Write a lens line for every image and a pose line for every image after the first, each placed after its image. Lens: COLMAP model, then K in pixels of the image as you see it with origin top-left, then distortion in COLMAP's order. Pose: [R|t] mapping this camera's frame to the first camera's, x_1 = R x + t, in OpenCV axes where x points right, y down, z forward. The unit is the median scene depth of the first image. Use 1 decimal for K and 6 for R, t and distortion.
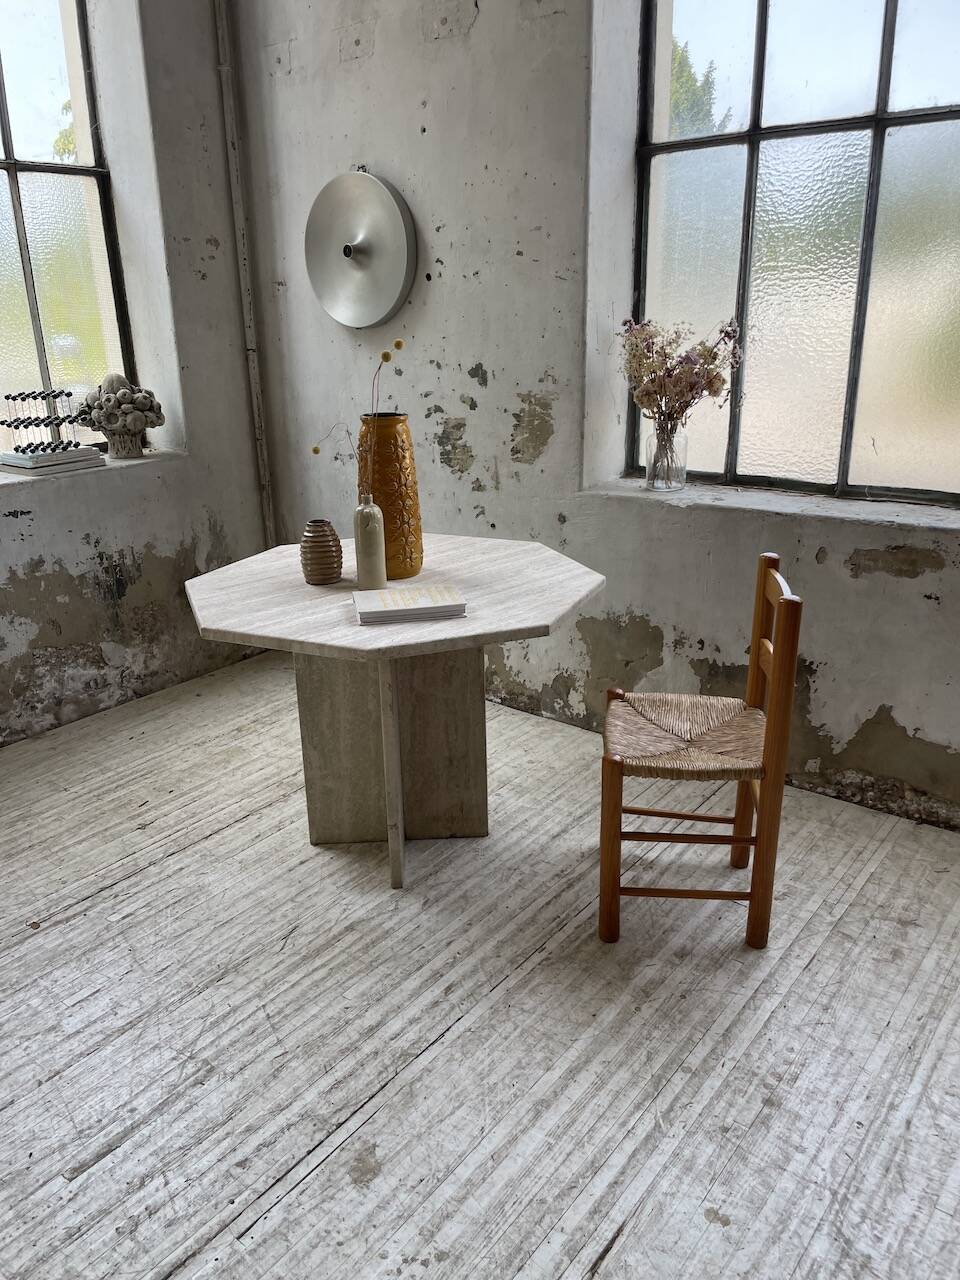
lens RADIAL K [[973.6, 0, 466.5], [0, 973.6, 646.1], [0, 0, 1]] dist [0.088281, -0.122752]
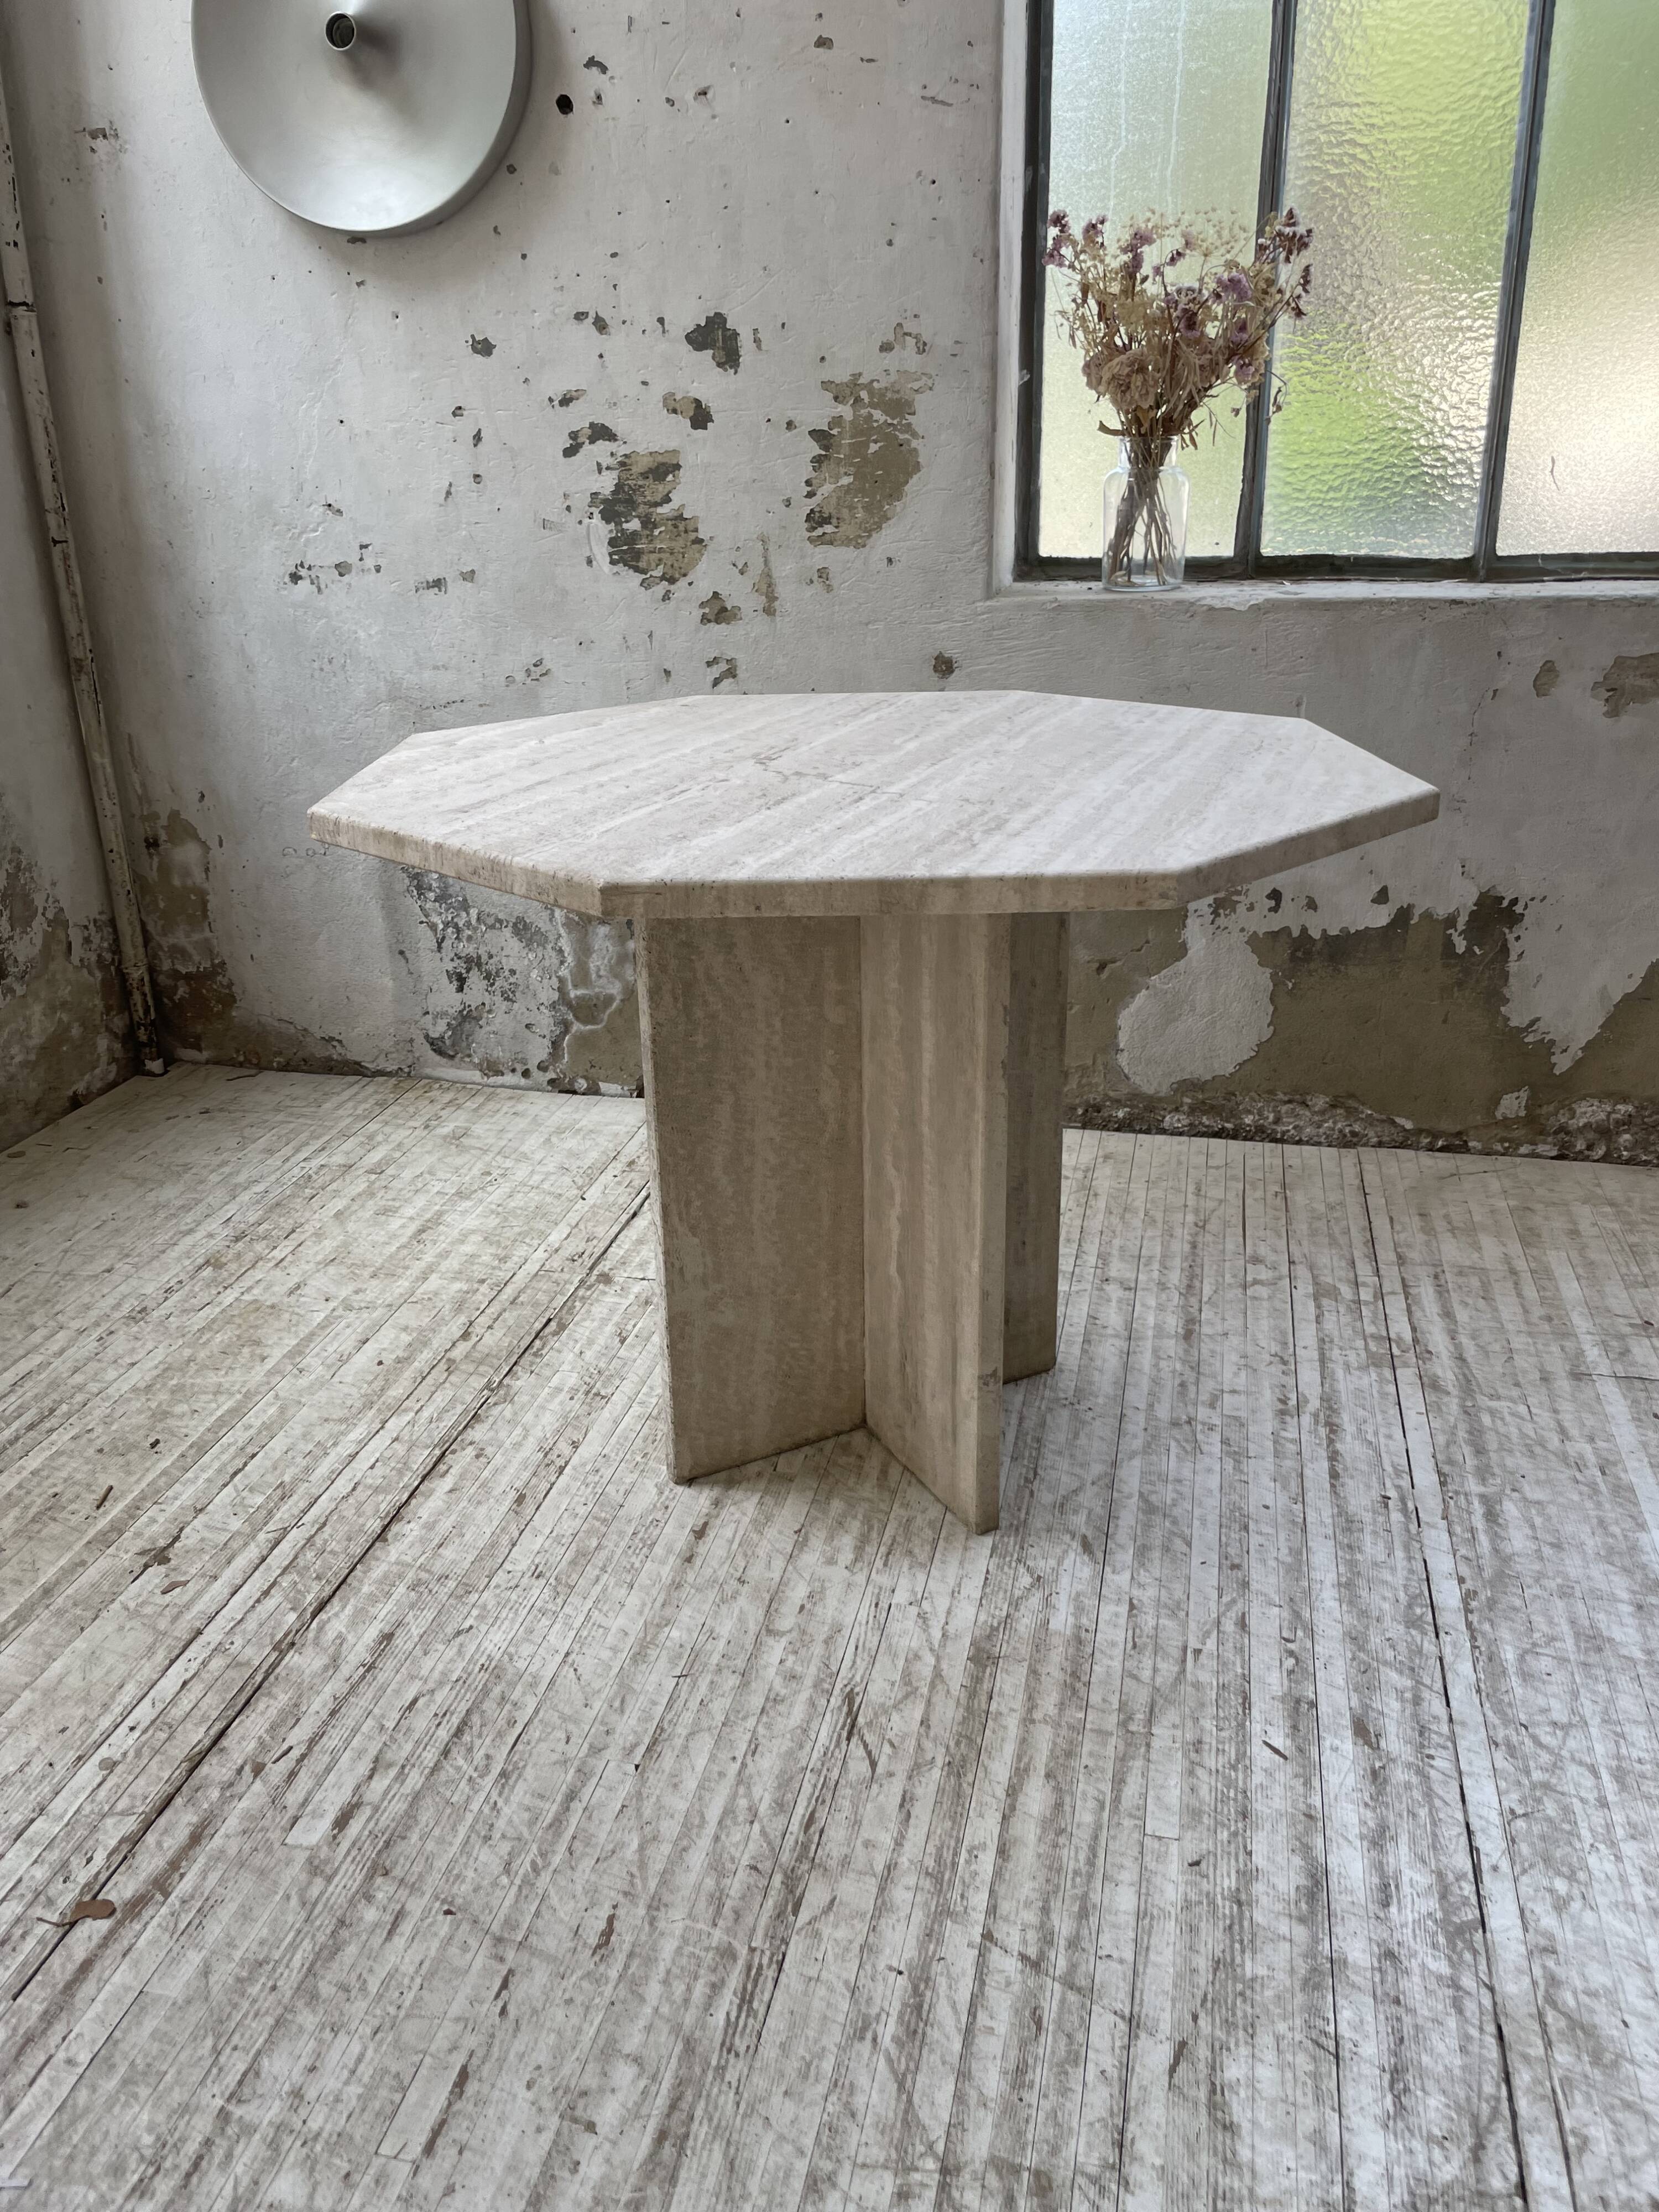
lens RADIAL K [[1682.5, 0, 851.7], [0, 1682.5, 1084.8], [0, 0, 1]] dist [0.088281, -0.122752]
pose [[0.896387, -0.141689, 0.420018, -0.364159], [0.137071, 0.989698, 0.041332, 0.029402], [-0.421547, 0.020523, 0.906574, 0.372551]]
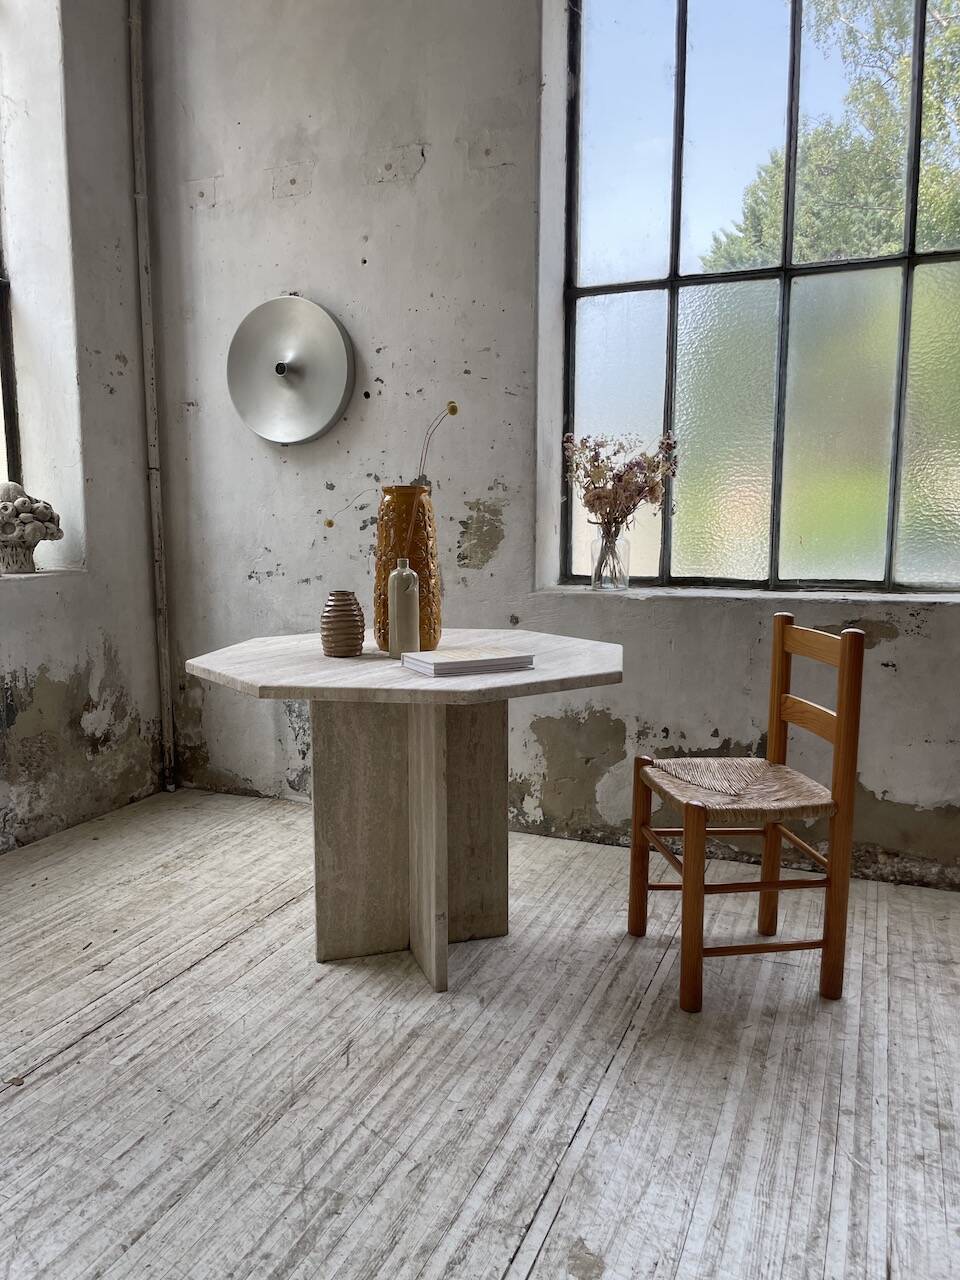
lens RADIAL K [[973.6, 0, 467.0], [0, 973.6, 647.8], [0, 0, 1]] dist [0.088281, -0.122752]
pose [[0.962603, -0.013880, 0.270561, -0.271185], [0.069250, 0.978116, -0.196200, 0.111949], [-0.261917, 0.207599, 0.942498, 0.080895]]
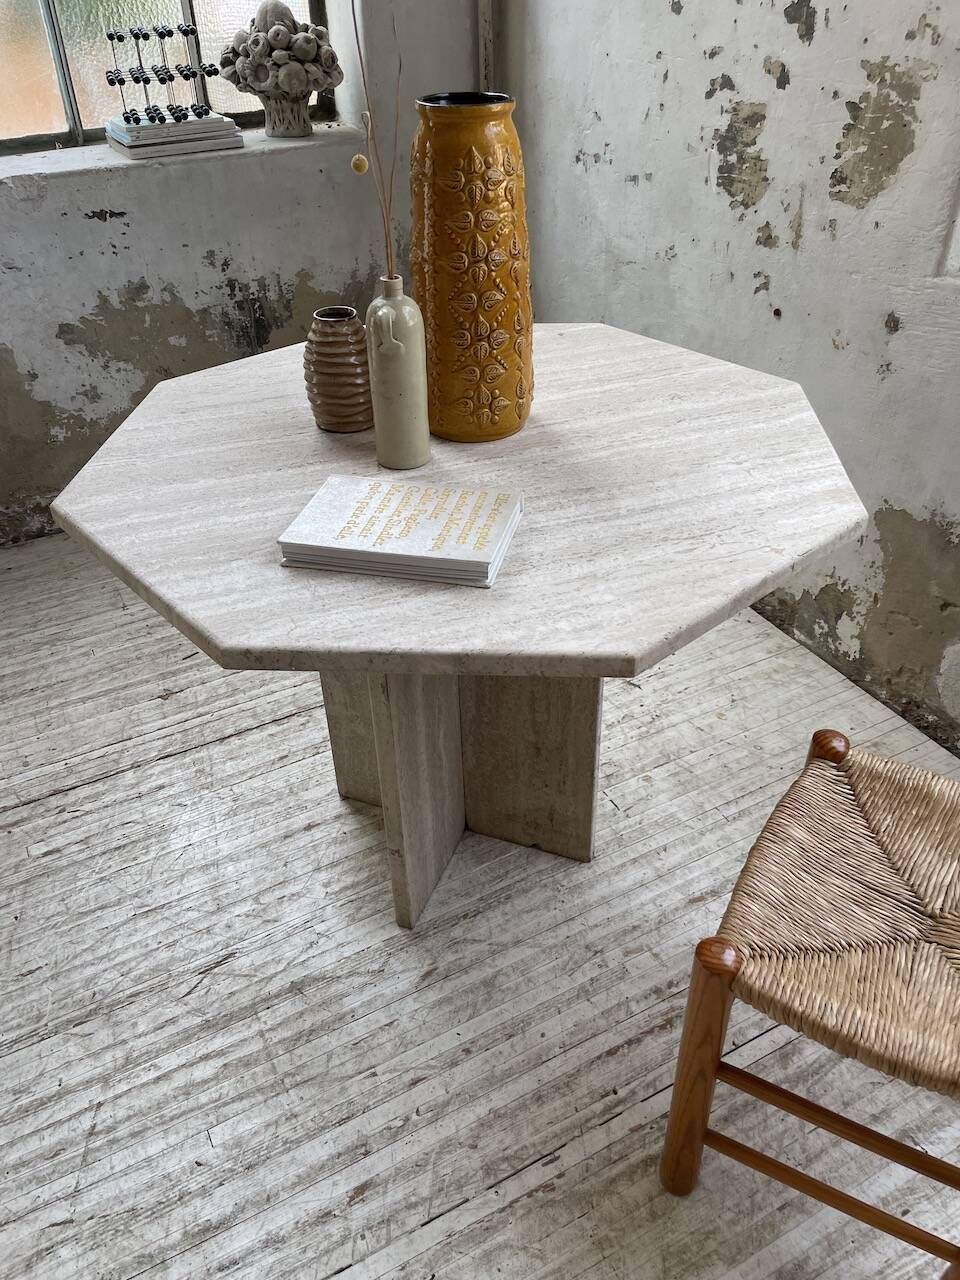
lens RADIAL K [[978.5, 0, 489.2], [0, 978.5, 649.1], [0, 0, 1]] dist [0.082892, -0.113272]
pose [[0.918722, 0.237762, -0.315308, 0.132575], [-0.134337, 0.938987, 0.316634, -0.127968], [0.371354, -0.248541, 0.894608, 0.462355]]
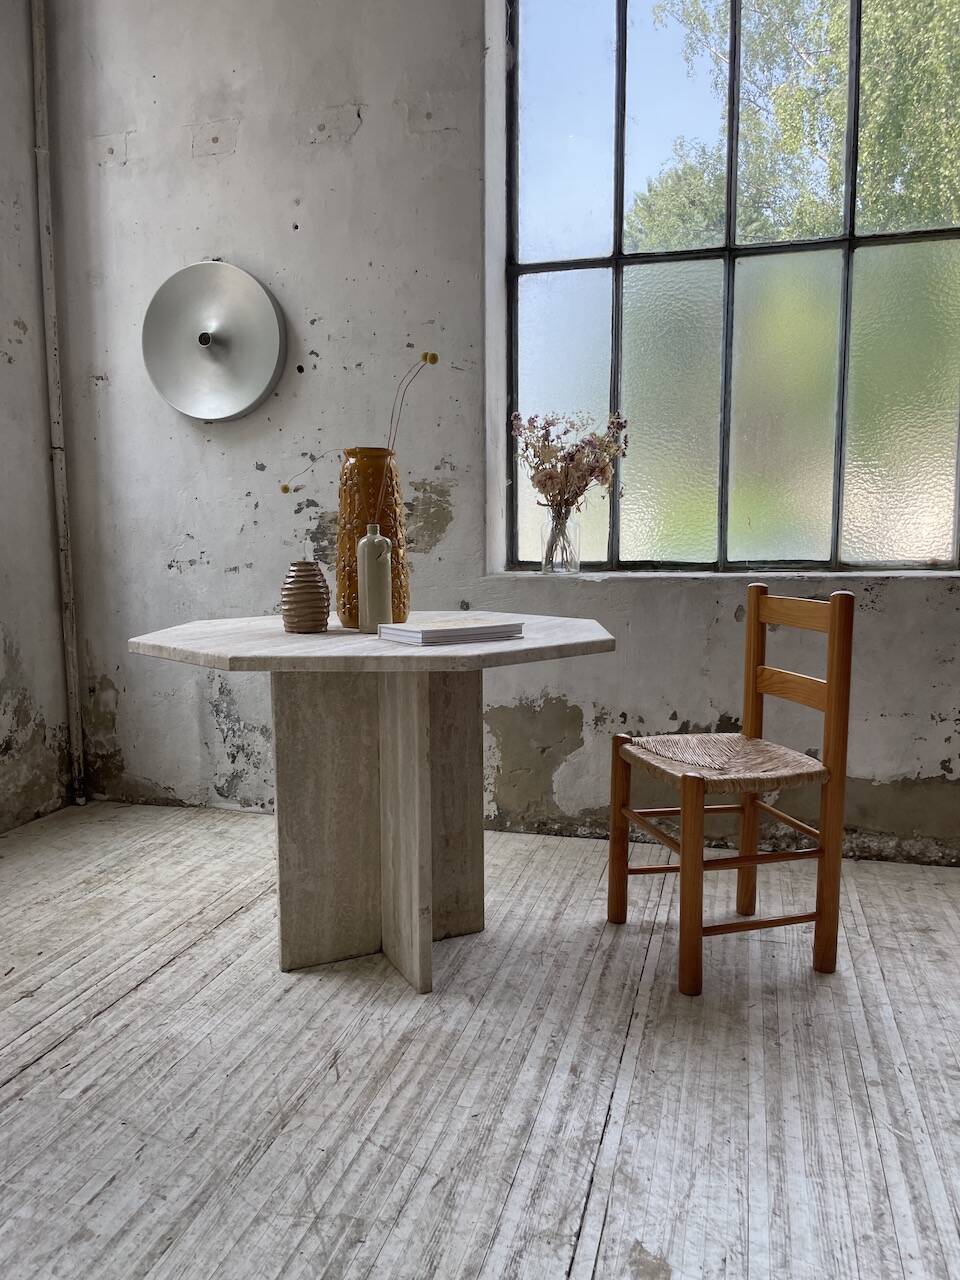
lens RADIAL K [[973.6, 0, 489.2], [0, 973.6, 649.3], [0, 0, 1]] dist [0.088281, -0.122752]
pose [[0.914869, -0.026405, 0.402886, -0.328110], [0.116911, 0.972435, -0.201747, 0.132174], [-0.386453, 0.231673, 0.892738, 0.168289]]
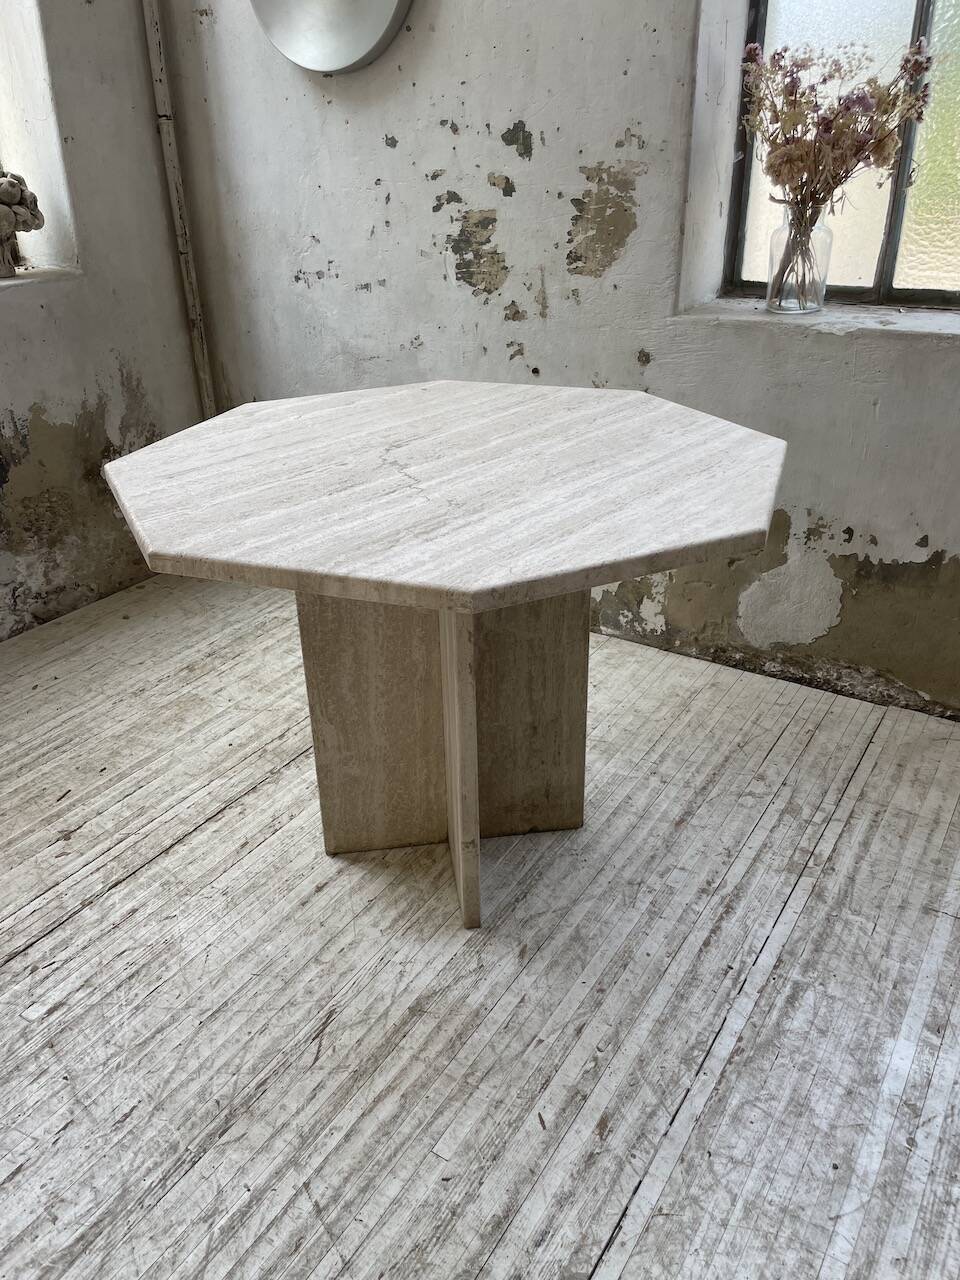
lens RADIAL K [[973.6, 0, 480.7], [0, 973.6, 648.3], [0, 0, 1]] dist [0.088281, -0.122752]
pose [[0.994639, -0.040958, 0.094953, -0.114452], [0.027613, 0.990072, 0.137823, -0.029879], [-0.099655, -0.134462, 0.985895, 0.349944]]
